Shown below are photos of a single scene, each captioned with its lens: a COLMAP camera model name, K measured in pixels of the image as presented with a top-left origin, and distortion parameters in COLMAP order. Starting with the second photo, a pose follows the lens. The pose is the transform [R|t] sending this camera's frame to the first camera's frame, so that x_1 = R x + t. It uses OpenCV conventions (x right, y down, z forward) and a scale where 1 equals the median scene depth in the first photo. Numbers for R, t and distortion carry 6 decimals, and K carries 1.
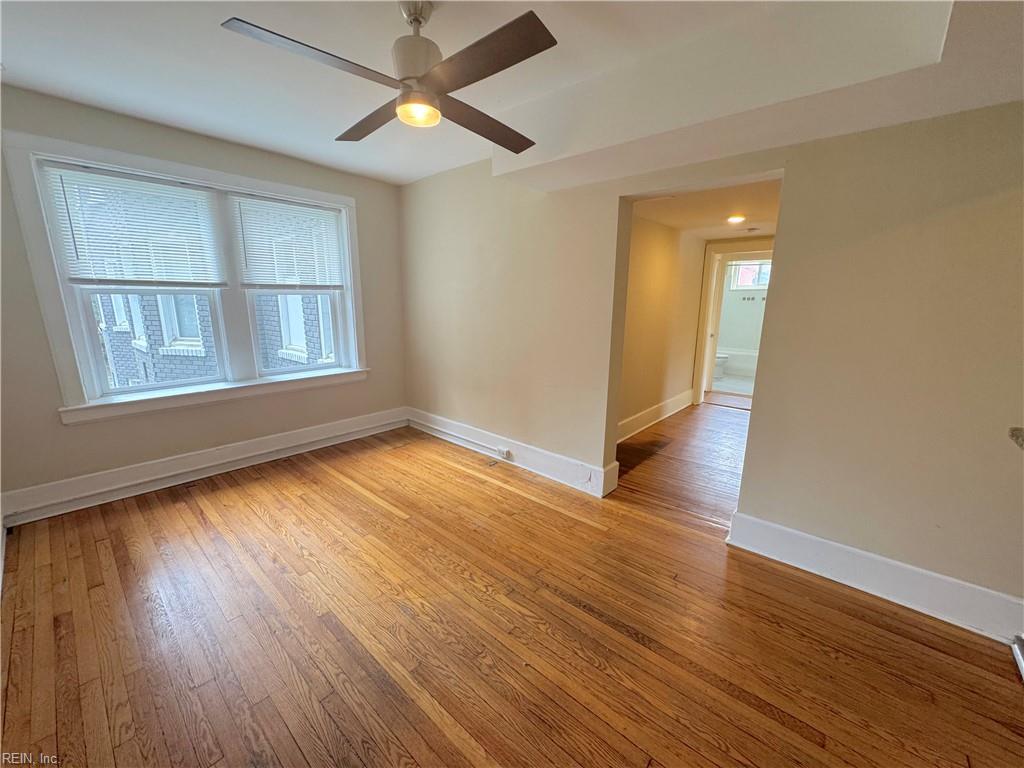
lens RADIAL K [[404.4, 0, 520.4], [0, 404.4, 386.2], [0, 0, 1]] dist [-0.000112, 0.000292]
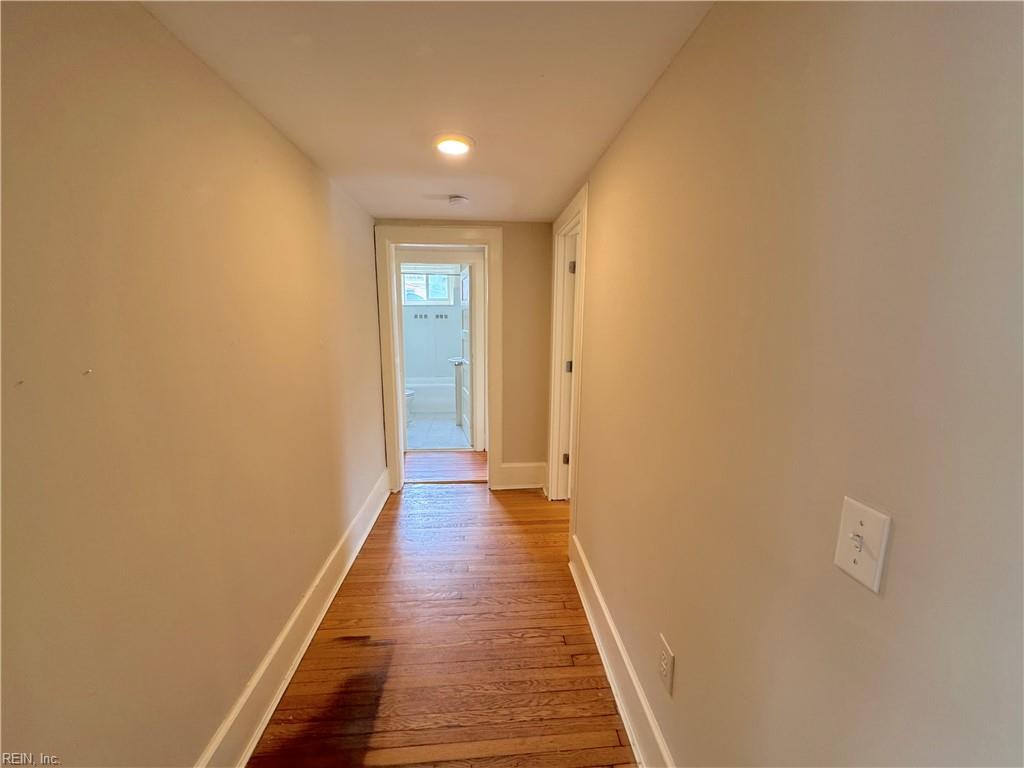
lens RADIAL K [[404.4, 0, 504.1], [0, 404.4, 386.9], [0, 0, 1]] dist [-0.000112, 0.000292]
pose [[0.717391, -0.120493, 0.686172, 0.128812], [0.149665, 0.988588, 0.017124, -0.074731], [-0.680405, 0.090411, 0.727238, 0.356574]]
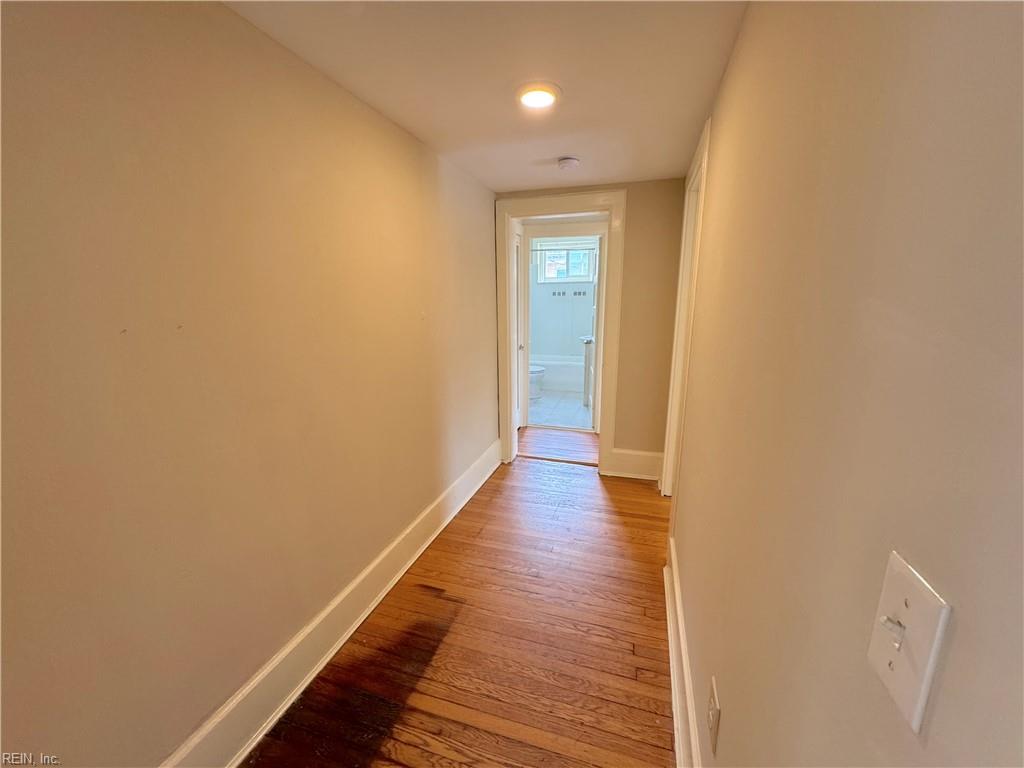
lens RADIAL K [[404.4, 0, 507.7], [0, 404.4, 383.4], [0, 0, 1]] dist [-0.000112, 0.000292]
pose [[0.922349, -0.090171, 0.375689, 0.175001], [0.093496, 0.995575, 0.009413, -0.063980], [-0.374875, 0.026444, 0.926698, 0.342628]]
